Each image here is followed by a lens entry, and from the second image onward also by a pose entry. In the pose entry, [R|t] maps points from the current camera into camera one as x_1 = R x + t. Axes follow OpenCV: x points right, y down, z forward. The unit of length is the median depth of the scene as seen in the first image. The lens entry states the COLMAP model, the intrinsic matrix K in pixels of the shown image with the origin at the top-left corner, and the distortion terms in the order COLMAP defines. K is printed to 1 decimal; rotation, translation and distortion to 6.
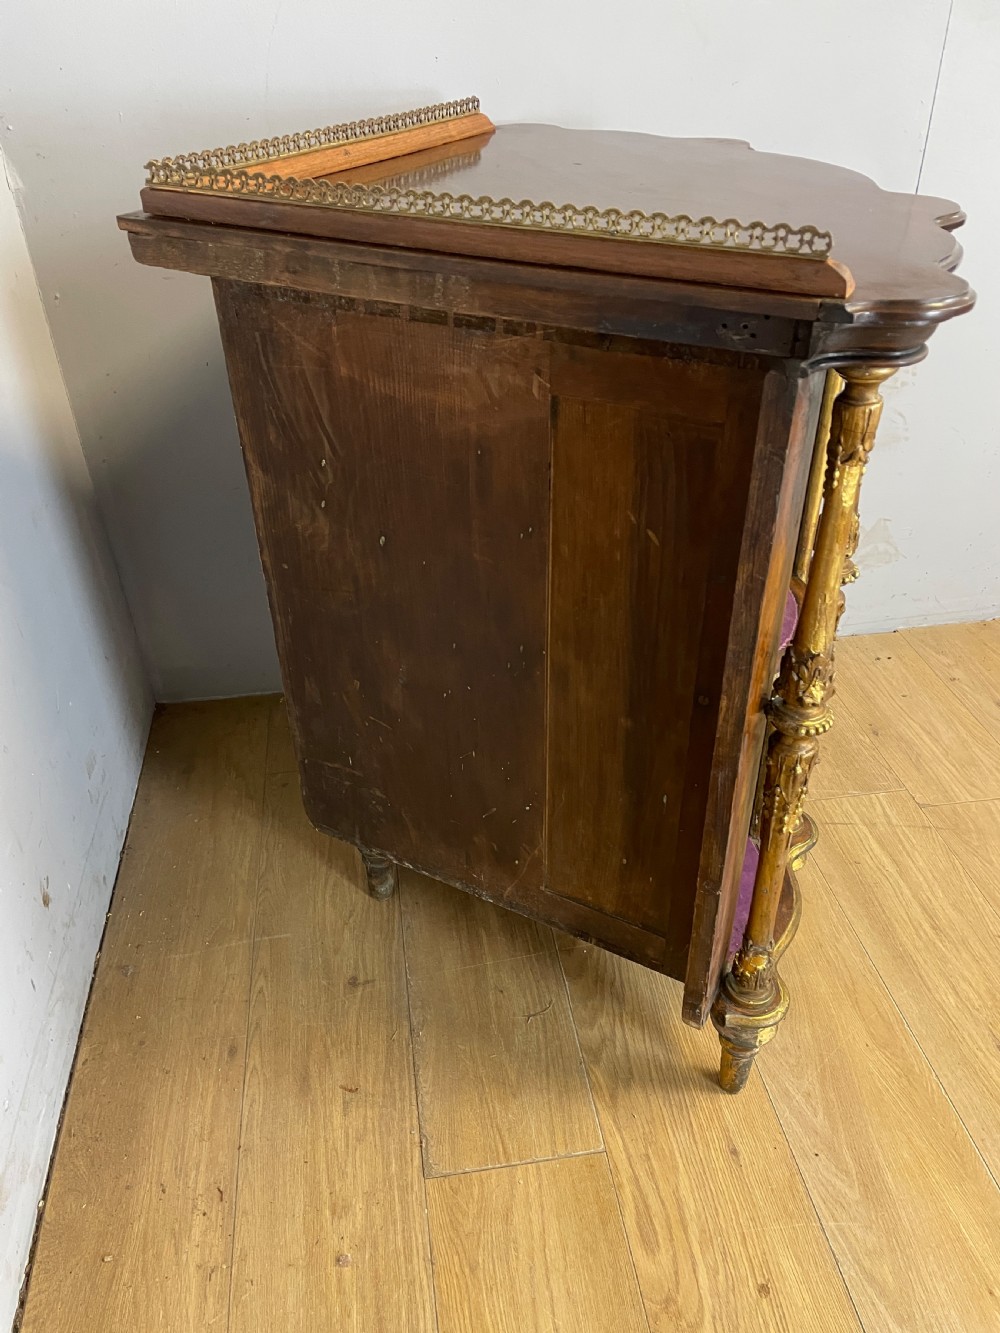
lens RADIAL K [[1014.2, 0, 496.5], [0, 1014.2, 665.4], [0, 0, 1]] dist [0.092997, -0.120824]
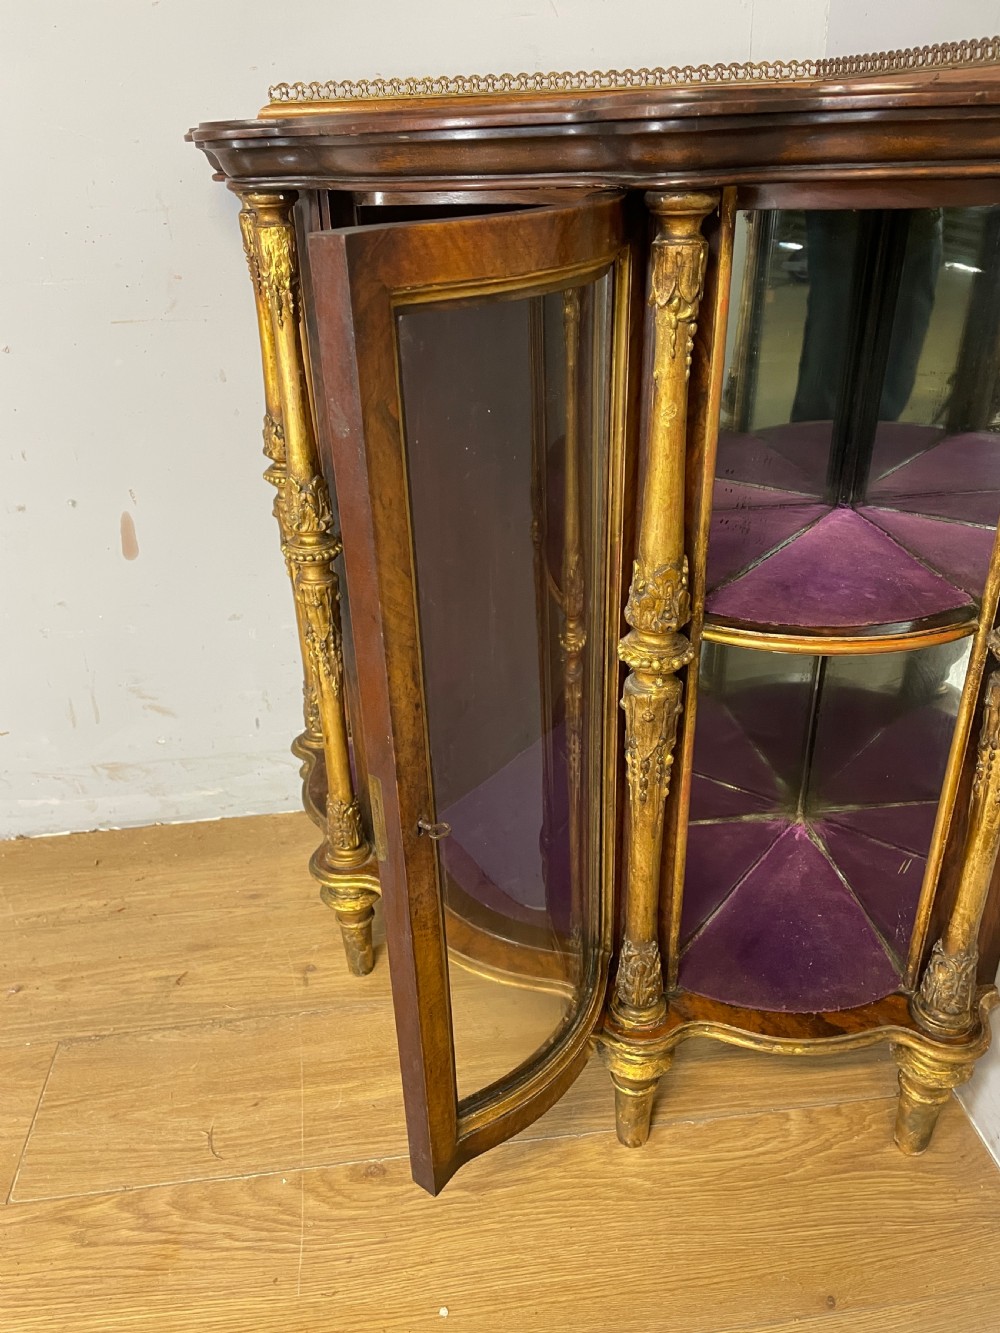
lens RADIAL K [[1014.2, 0, 488.8], [0, 1014.2, 675.2], [0, 0, 1]] dist [0.092997, -0.120824]
pose [[-0.031394, 0.483906, -0.874556, 0.593899], [-0.531113, 0.733158, 0.424734, -0.406217], [0.846719, 0.477823, 0.233992, 0.870489]]
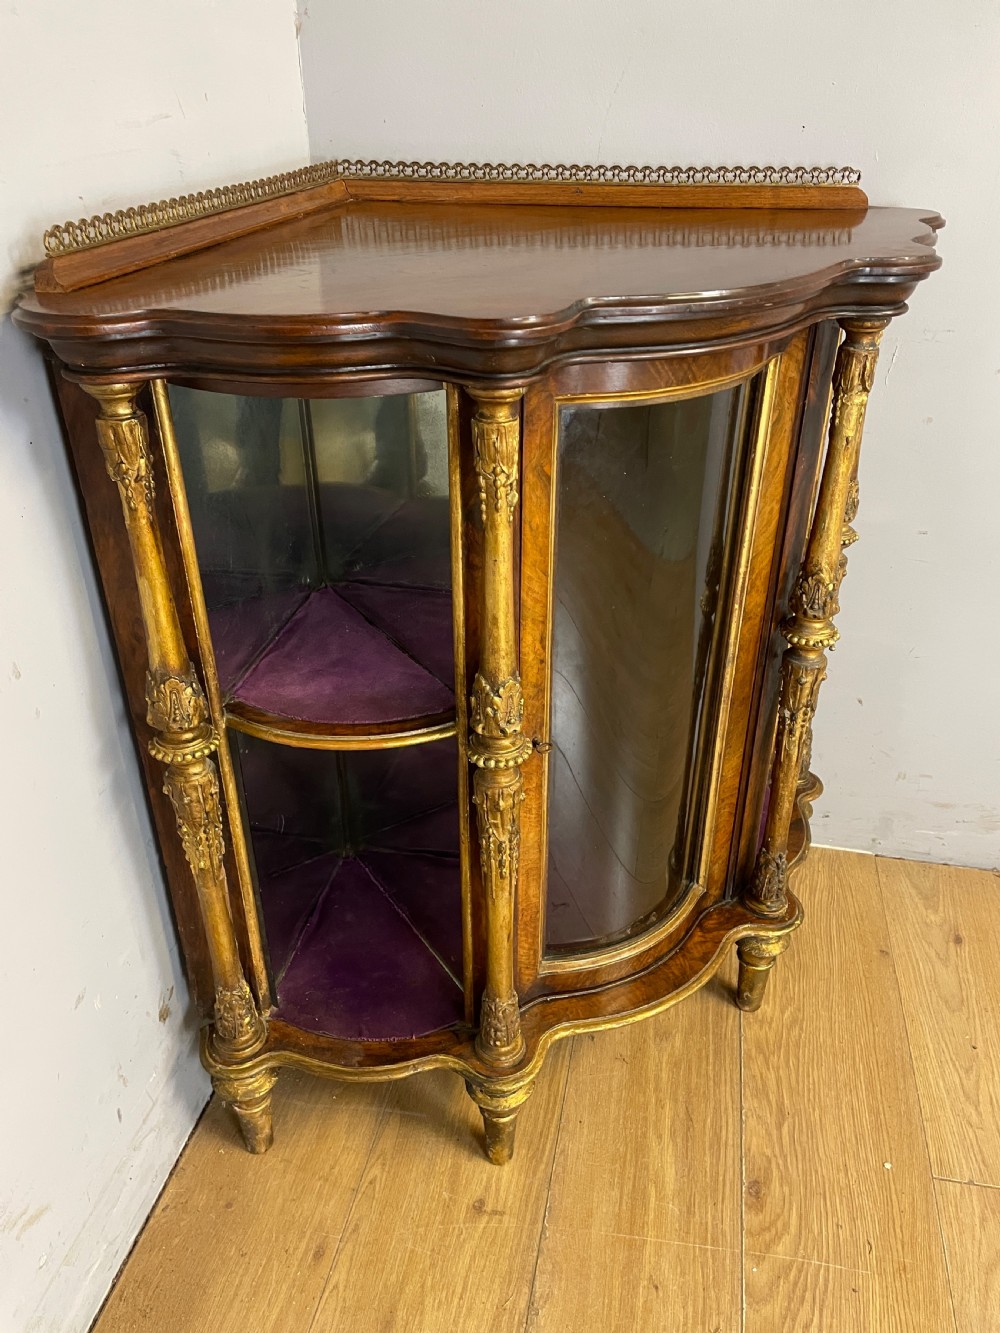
lens RADIAL K [[1014.2, 0, 504.2], [0, 1014.2, 671.1], [0, 0, 1]] dist [0.092997, -0.120824]
pose [[0.942367, 0.184407, -0.279174, 0.030675], [-0.201629, 0.978871, -0.034022, -0.089069], [0.267002, 0.088351, 0.959638, 0.205600]]
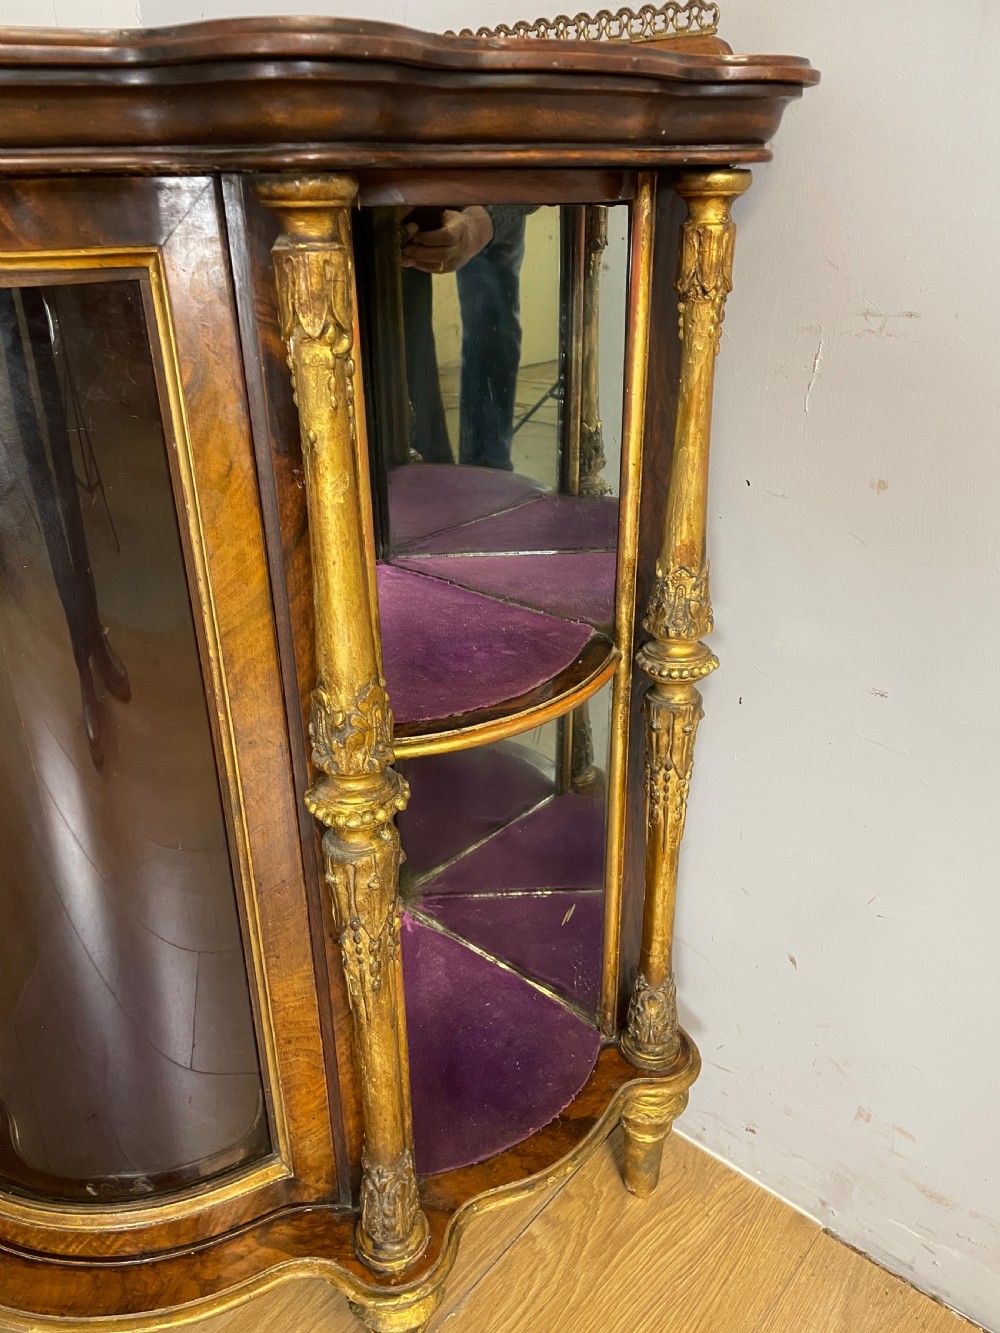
lens RADIAL K [[1012.9, 0, 494.7], [0, 1012.9, 675.7], [0, 0, 1]] dist [0.085042, -0.108927]
pose [[0.653685, 0.339904, -0.676137, 0.368502], [-0.421760, 0.905466, 0.047436, -0.302646], [0.628343, 0.254160, 0.735247, 0.779119]]
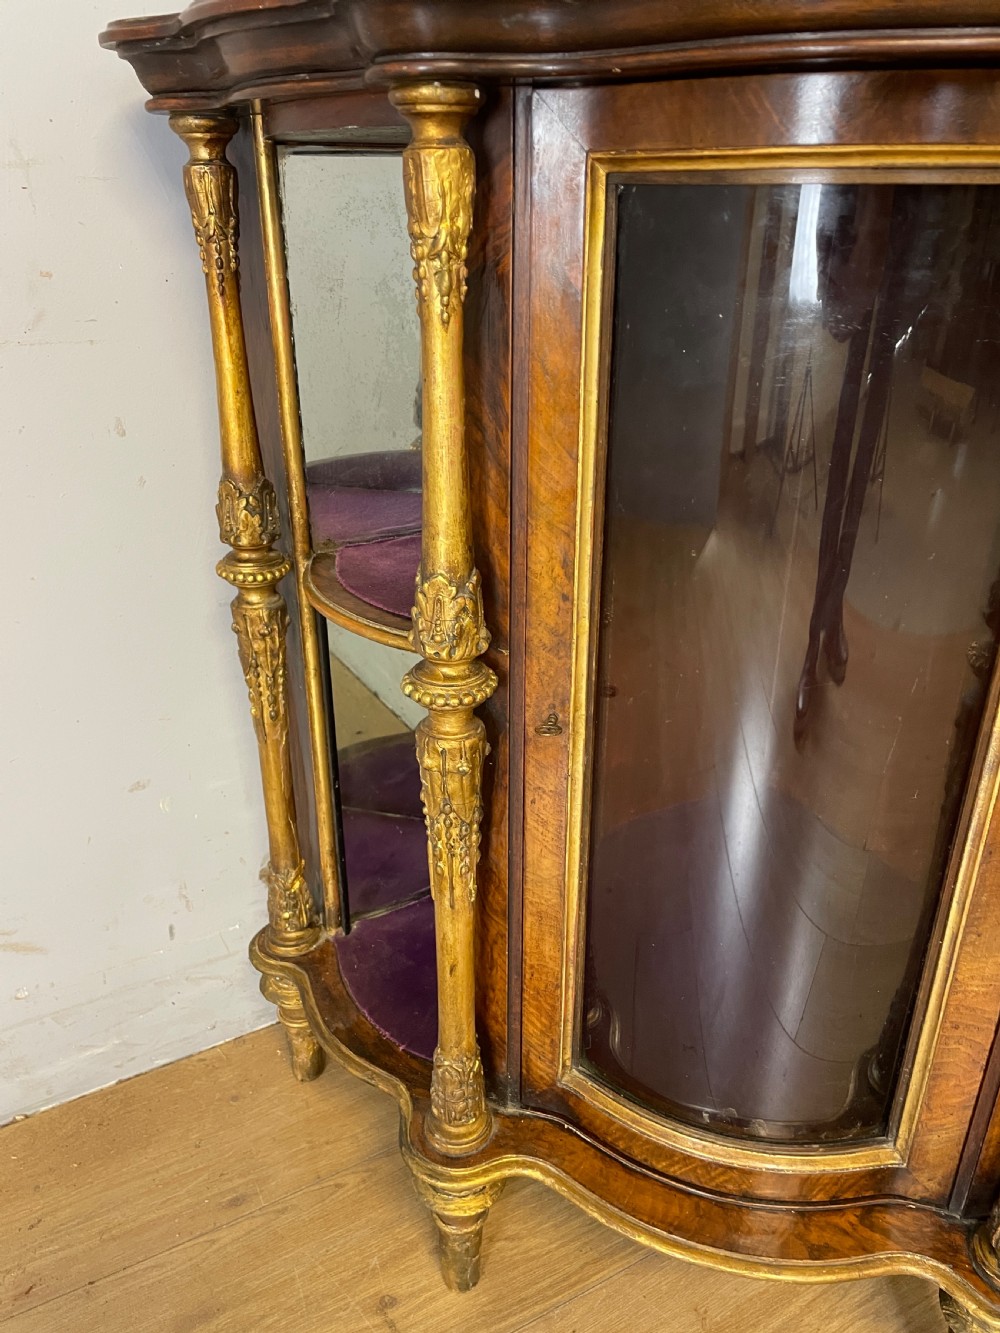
lens RADIAL K [[1014.2, 0, 490.2], [0, 1014.2, 671.2], [0, 0, 1]] dist [0.092997, -0.120824]
pose [[0.347558, 0.417868, -0.839398, 0.266761], [-0.526416, 0.827772, 0.194114, -0.173476], [0.775944, 0.374407, 0.507671, 0.650363]]
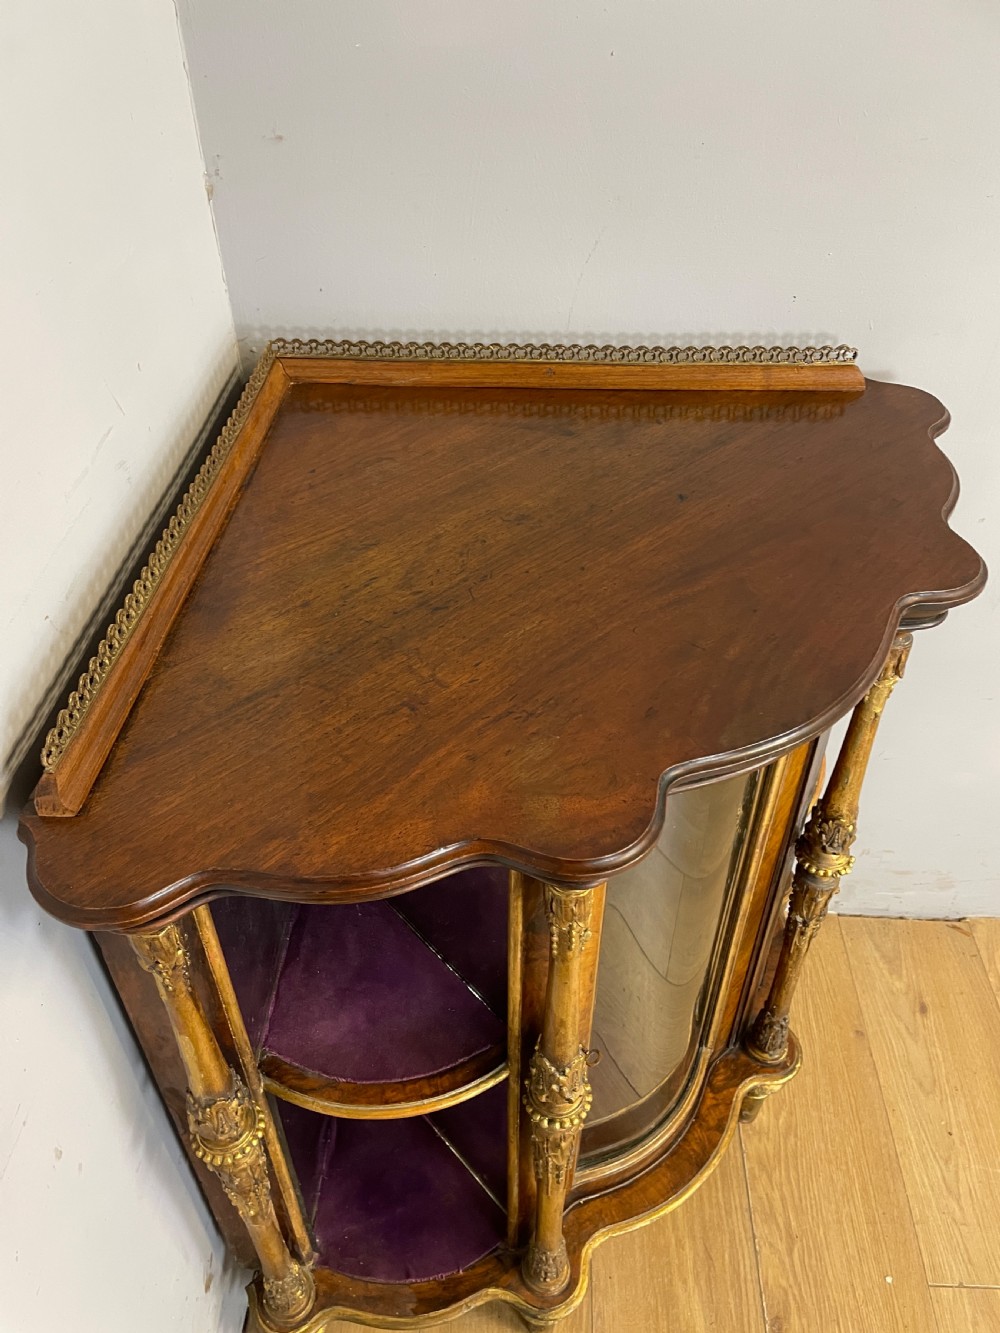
lens RADIAL K [[1014.2, 0, 494.2], [0, 1014.2, 675.8], [0, 0, 1]] dist [0.092997, -0.120824]
pose [[0.980543, 0.138790, -0.138829, -0.146532], [-0.121553, 0.984583, 0.125786, -0.425107], [0.154146, -0.106464, 0.982296, 0.226780]]
